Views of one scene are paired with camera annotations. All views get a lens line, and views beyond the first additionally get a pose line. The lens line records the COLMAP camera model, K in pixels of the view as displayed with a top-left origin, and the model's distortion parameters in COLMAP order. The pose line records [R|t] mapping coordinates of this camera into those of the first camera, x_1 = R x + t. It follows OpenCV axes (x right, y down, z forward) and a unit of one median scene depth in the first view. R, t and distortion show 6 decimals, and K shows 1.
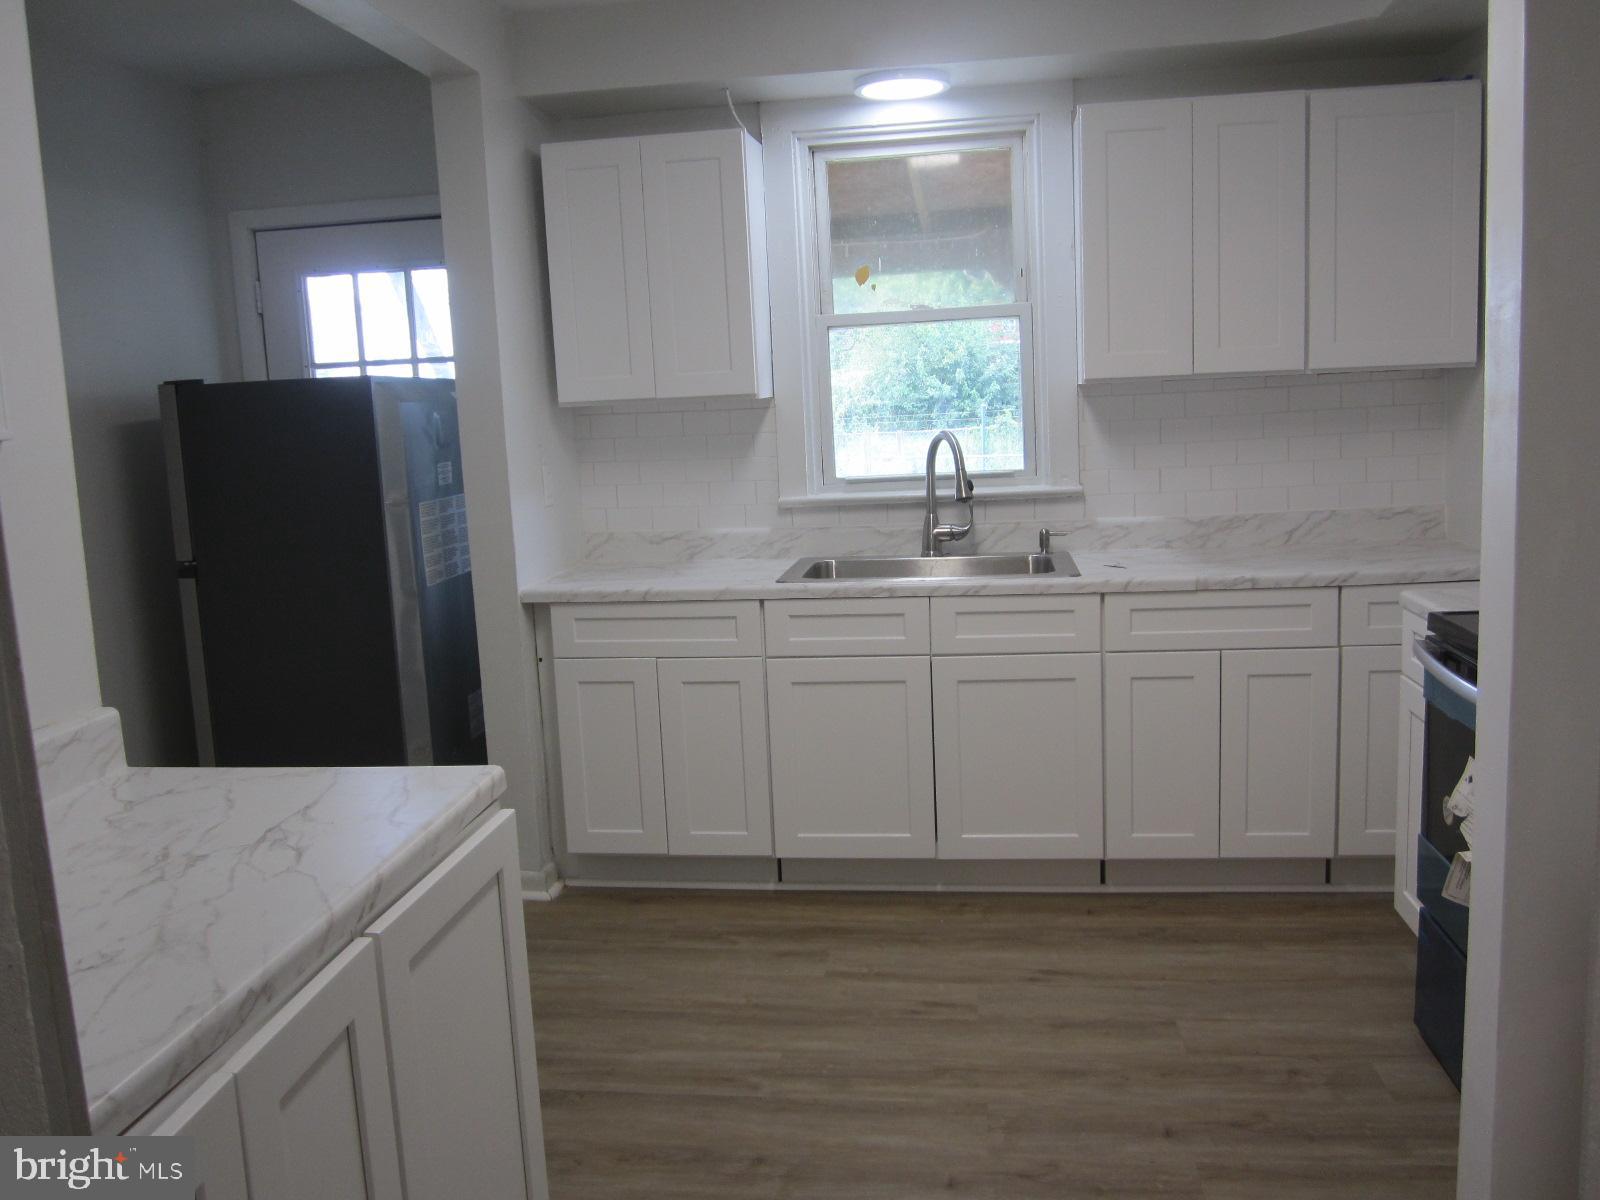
lens RADIAL K [[1297.8, 0, 799.1], [0, 1297.8, 612.8], [0, 0, 1]] dist [-0.062476, -0.003061]
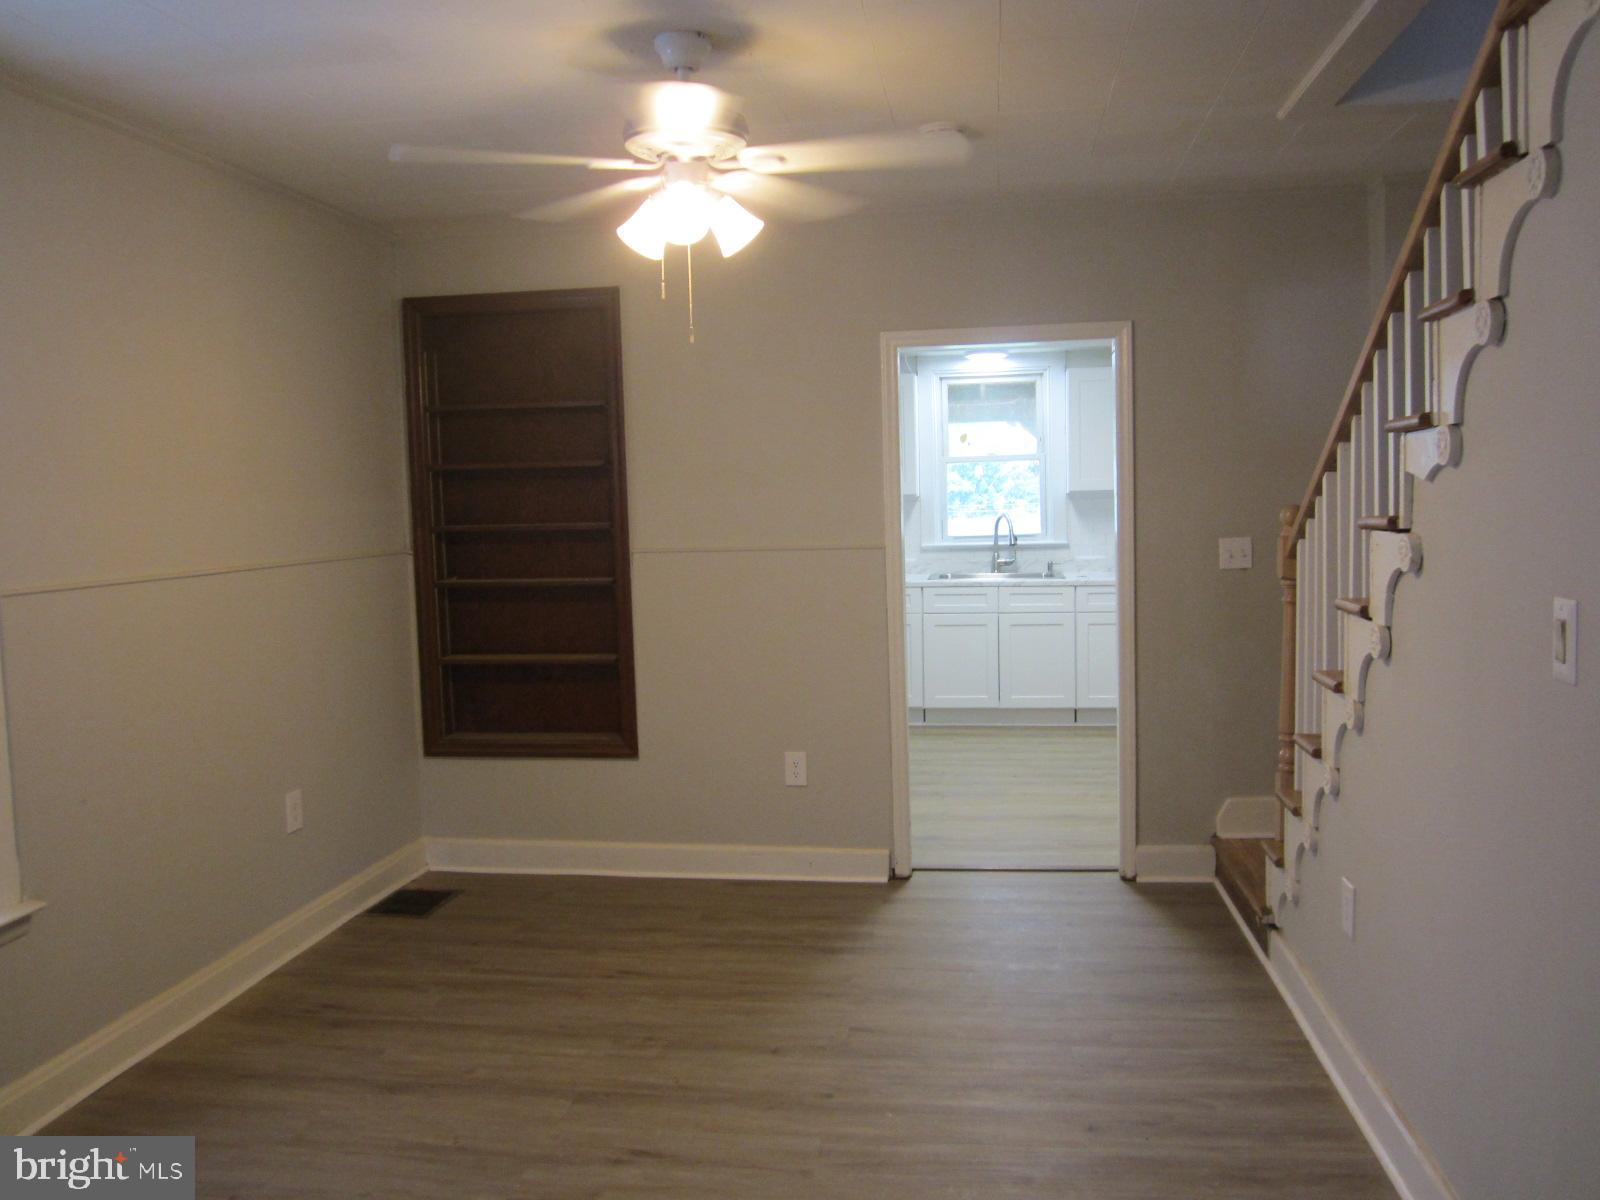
lens RADIAL K [[1297.8, 0, 797.7], [0, 1297.8, 588.8], [0, 0, 1]] dist [-0.062476, -0.003061]
pose [[0.999658, 0.024343, -0.009575, -0.196642], [-0.025079, 0.995957, -0.086260, 0.169786], [0.007437, 0.086471, 0.996227, -1.080092]]
